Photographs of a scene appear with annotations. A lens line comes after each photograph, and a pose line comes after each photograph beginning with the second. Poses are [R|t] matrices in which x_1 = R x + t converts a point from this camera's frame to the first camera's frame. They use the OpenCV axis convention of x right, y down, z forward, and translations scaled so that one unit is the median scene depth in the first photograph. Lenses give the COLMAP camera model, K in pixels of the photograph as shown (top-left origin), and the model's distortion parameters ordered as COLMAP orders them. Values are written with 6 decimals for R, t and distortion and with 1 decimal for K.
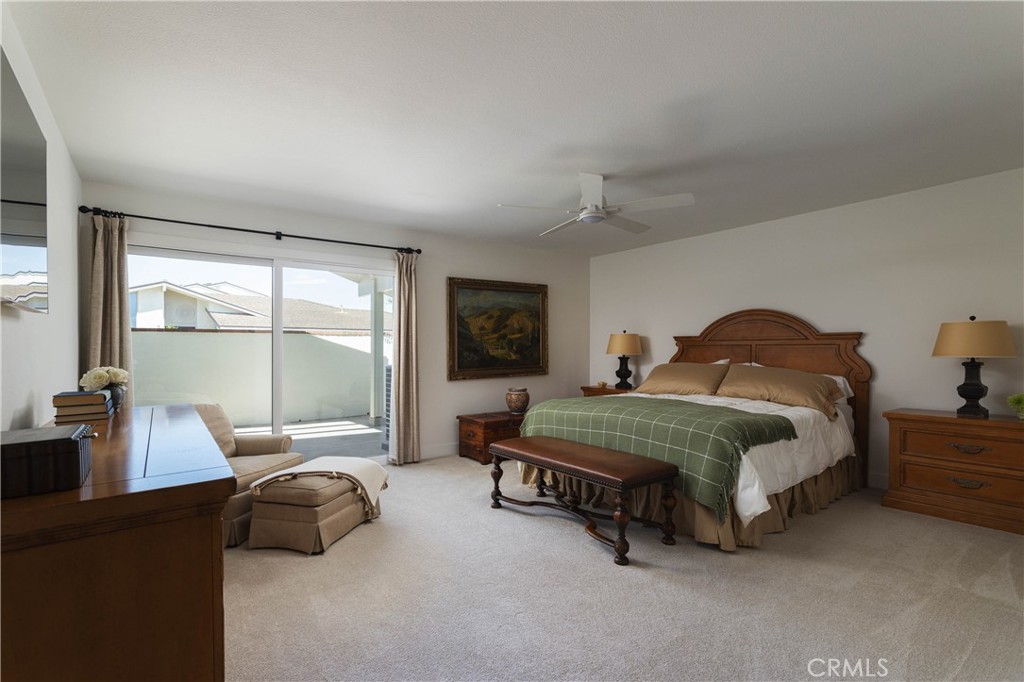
lens RADIAL K [[488.2, 0, 511.8], [0, 488.2, 338.9], [0, 0, 1]] dist [-0.003000, 0.000027]
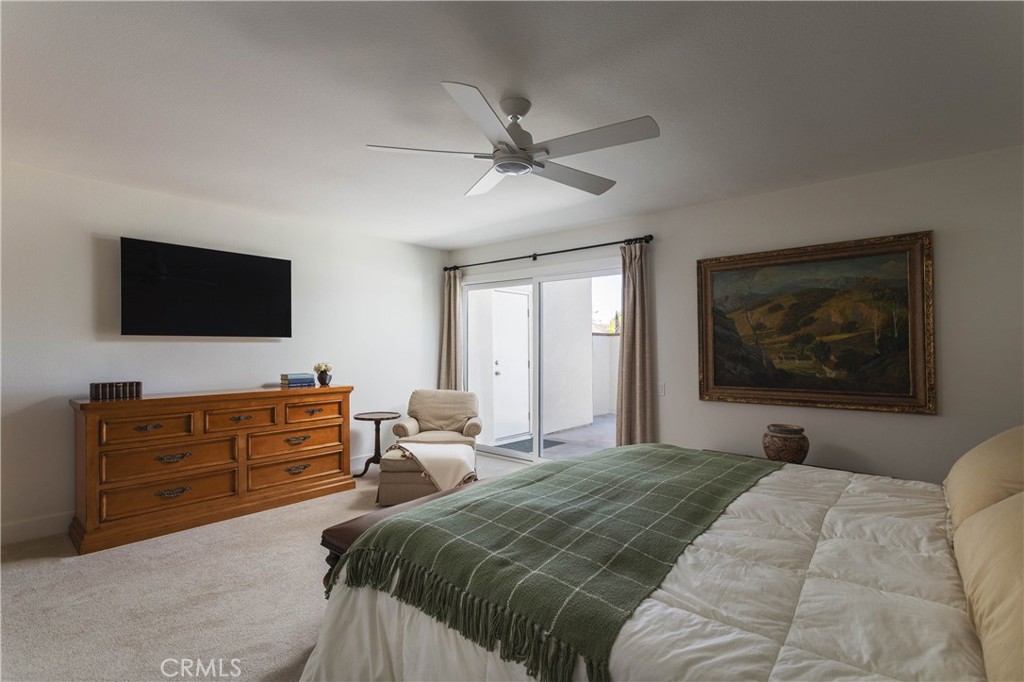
lens RADIAL K [[488.2, 0, 511.0], [0, 488.2, 344.0], [0, 0, 1]] dist [-0.003000, 0.000027]
pose [[0.203537, -0.009257, -0.979024, 0.508312], [-0.001385, 0.999952, -0.009742, 0.008230], [0.979066, 0.003339, 0.203514, 0.537514]]
